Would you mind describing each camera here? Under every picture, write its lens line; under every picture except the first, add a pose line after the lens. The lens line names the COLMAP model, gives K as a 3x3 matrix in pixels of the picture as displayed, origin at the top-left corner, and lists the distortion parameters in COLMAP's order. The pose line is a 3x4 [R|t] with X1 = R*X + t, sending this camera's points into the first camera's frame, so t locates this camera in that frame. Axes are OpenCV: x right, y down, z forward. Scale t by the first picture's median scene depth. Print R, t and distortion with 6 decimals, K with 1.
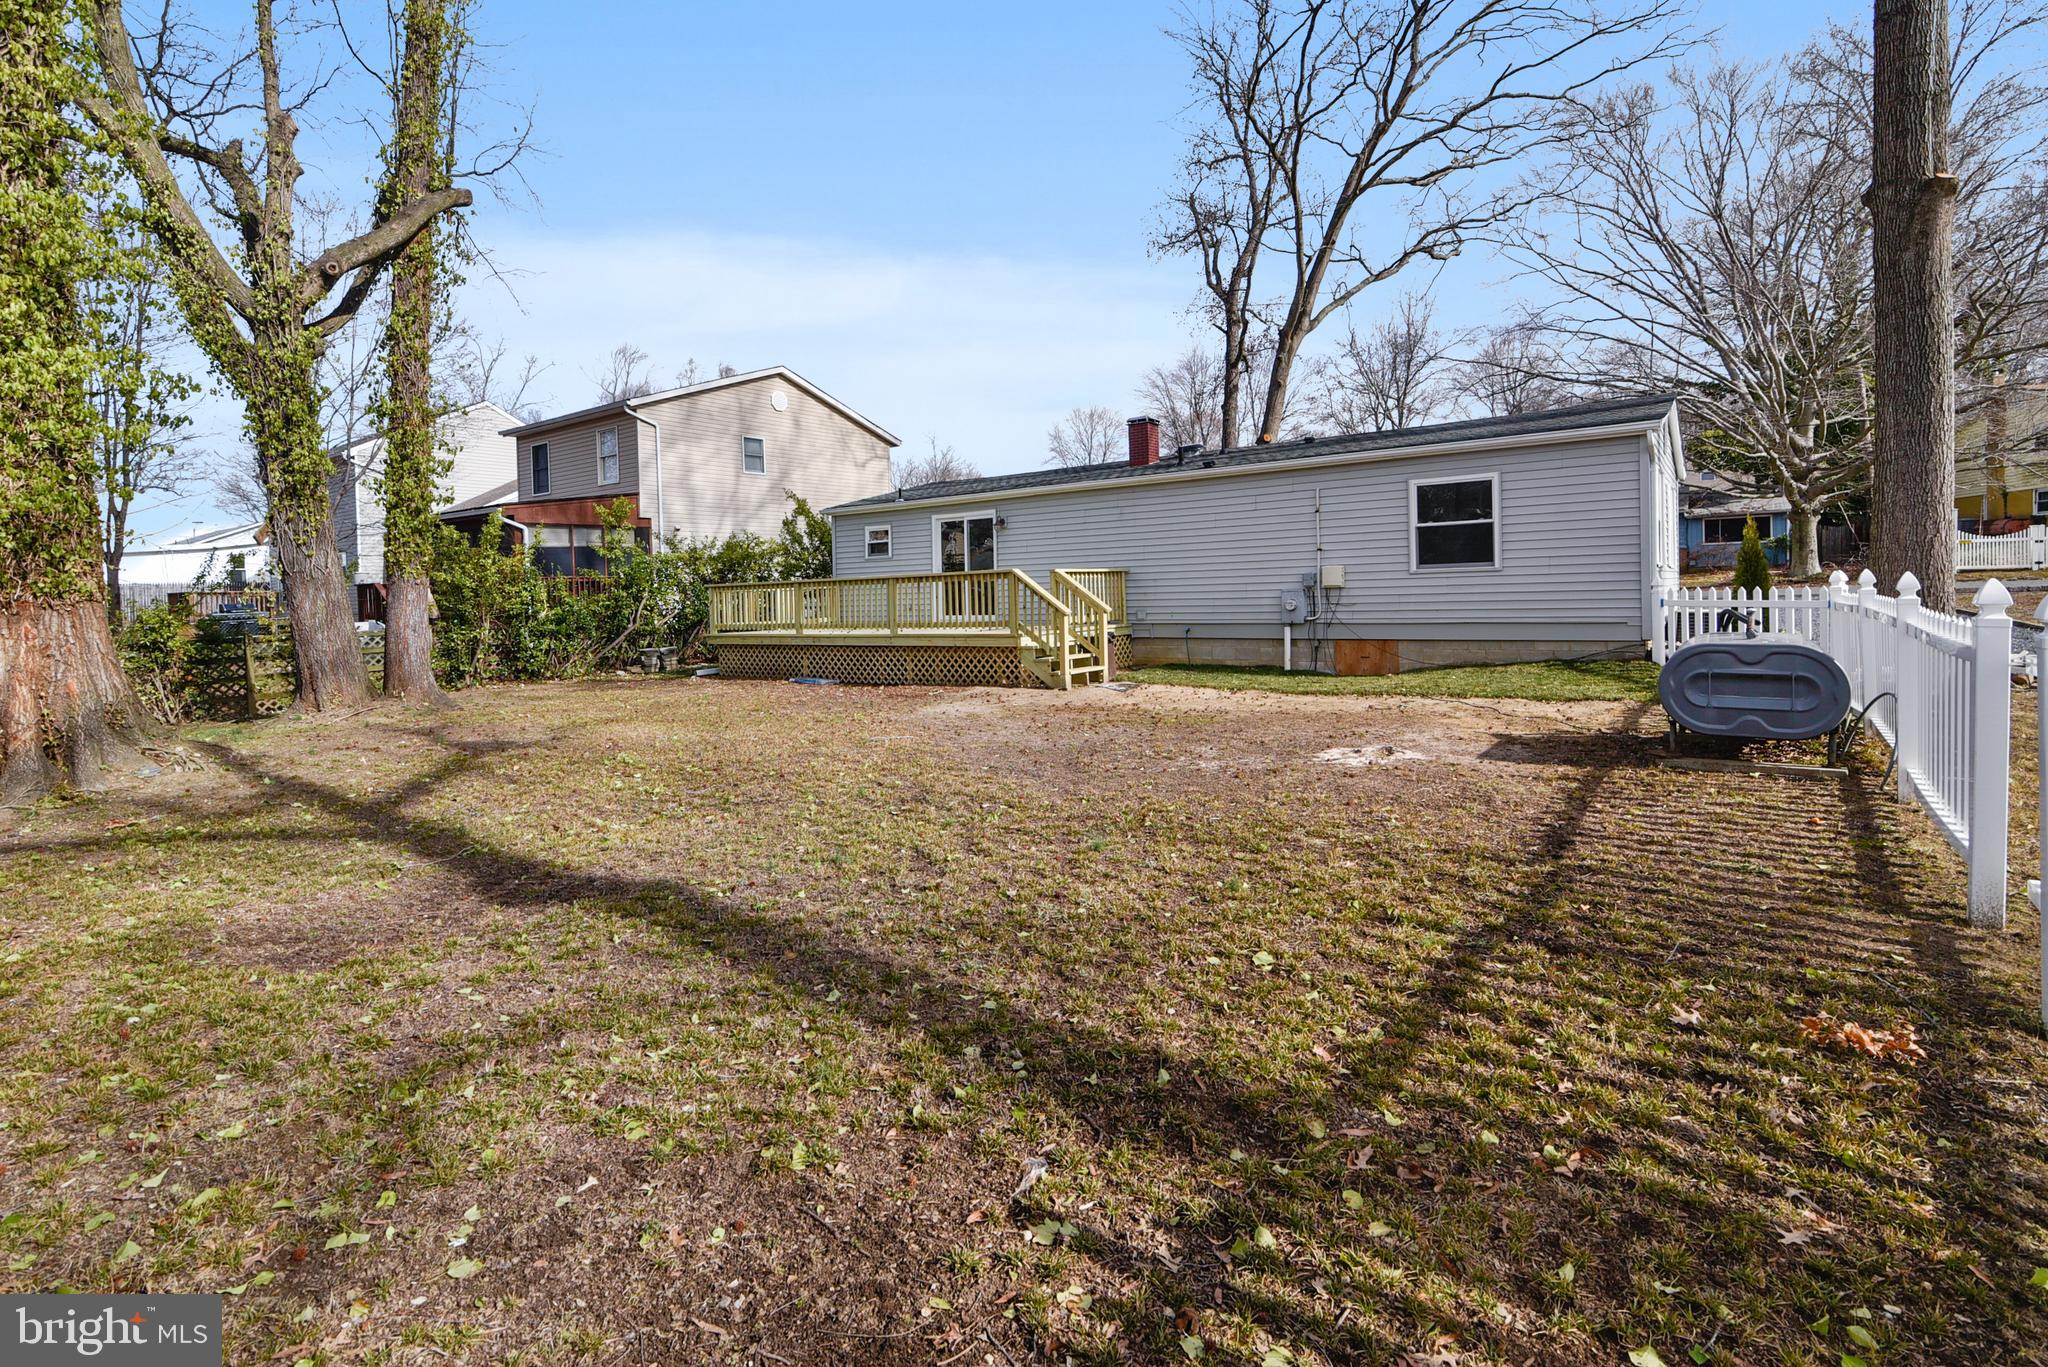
lens RADIAL K [[965.5, 0, 1019.7], [0, 965.5, 609.9], [0, 0, 1]] dist [-0.018129, 0.000805]
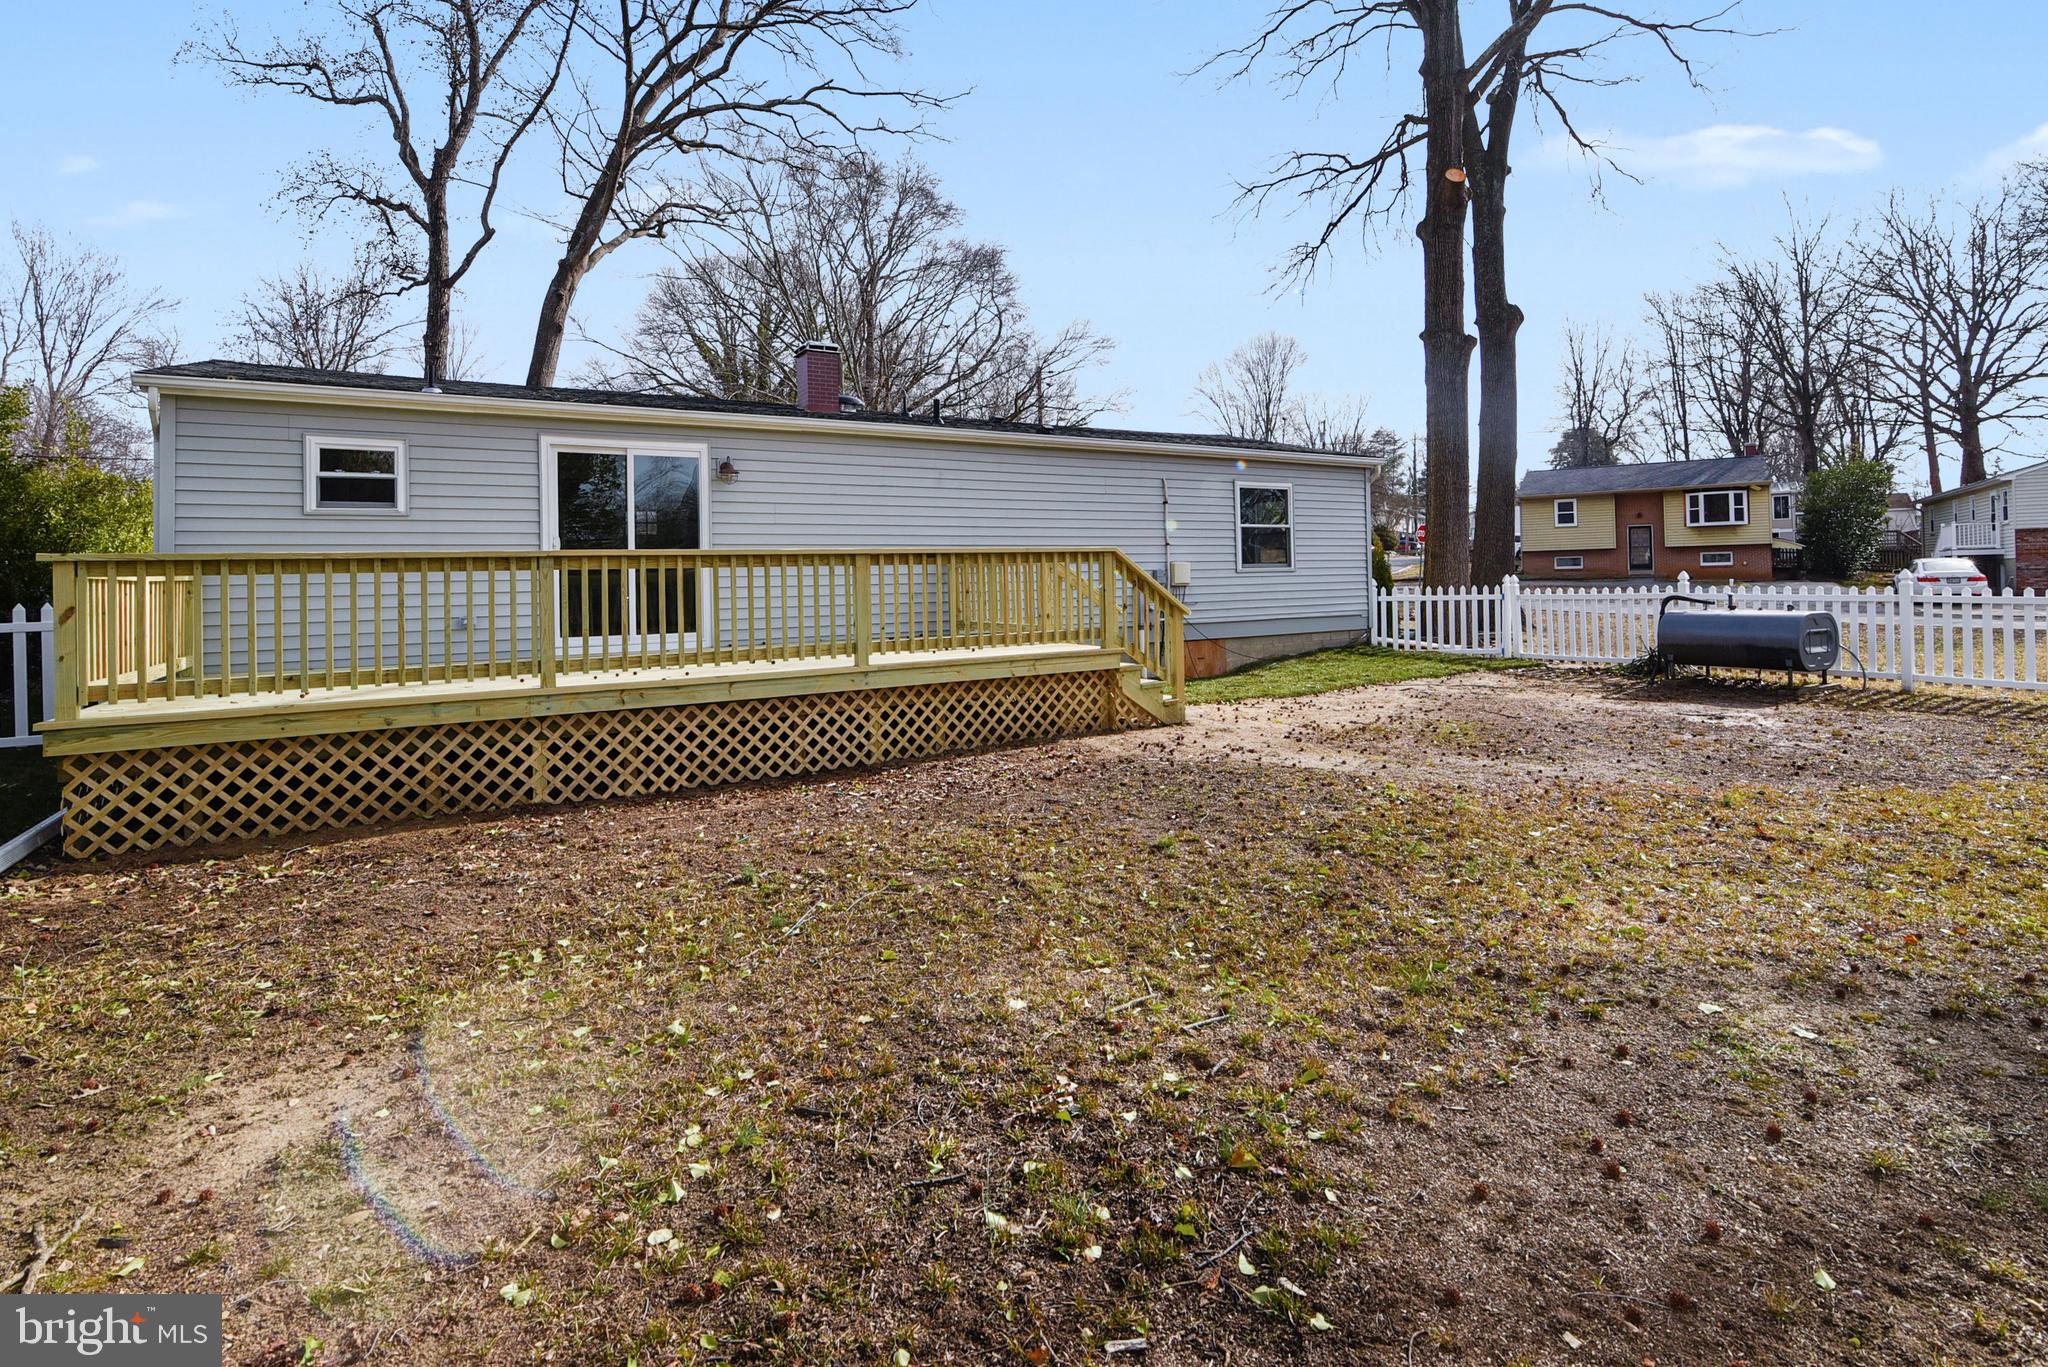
lens RADIAL K [[981.7, 0, 1029.8], [0, 981.7, 562.6], [0, 0, 1]] dist [-0.019495, 0.000555]
pose [[0.376428, 0.038006, 0.925666, -0.453931], [0.027421, 0.998263, -0.052138, 0.000216], [-0.926040, 0.045008, 0.374732, 0.577206]]
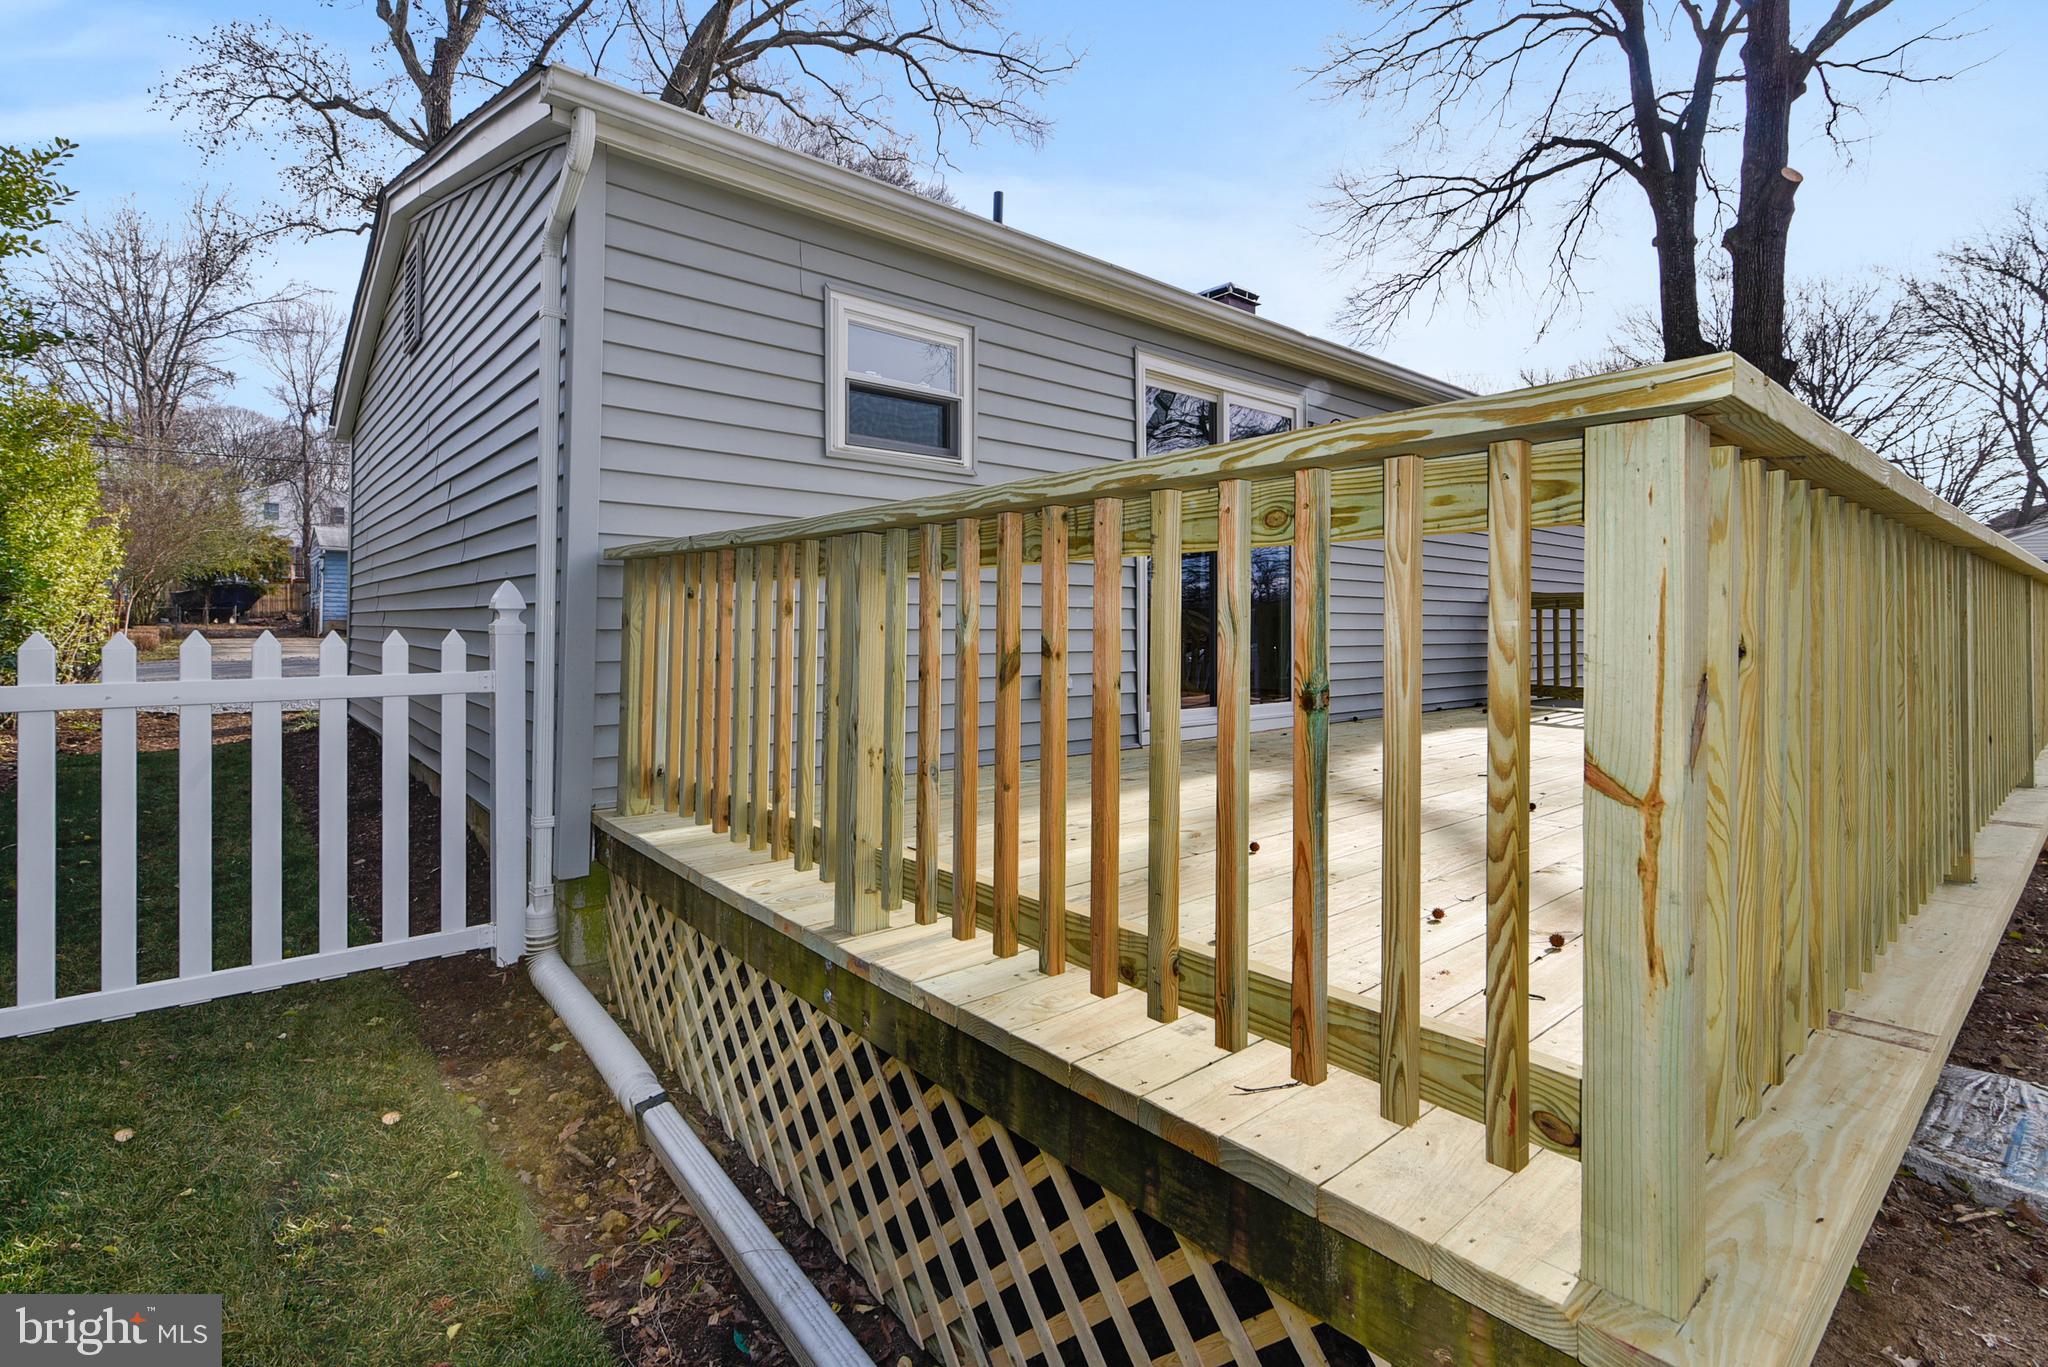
lens RADIAL K [[965.5, 0, 1019.7], [0, 965.5, 609.9], [0, 0, 1]] dist [-0.018129, 0.000805]
pose [[0.191472, 0.051595, 0.980141, -0.362683], [0.026780, 0.997971, -0.057765, -0.005944], [-0.981133, 0.037308, 0.189702, 1.018908]]
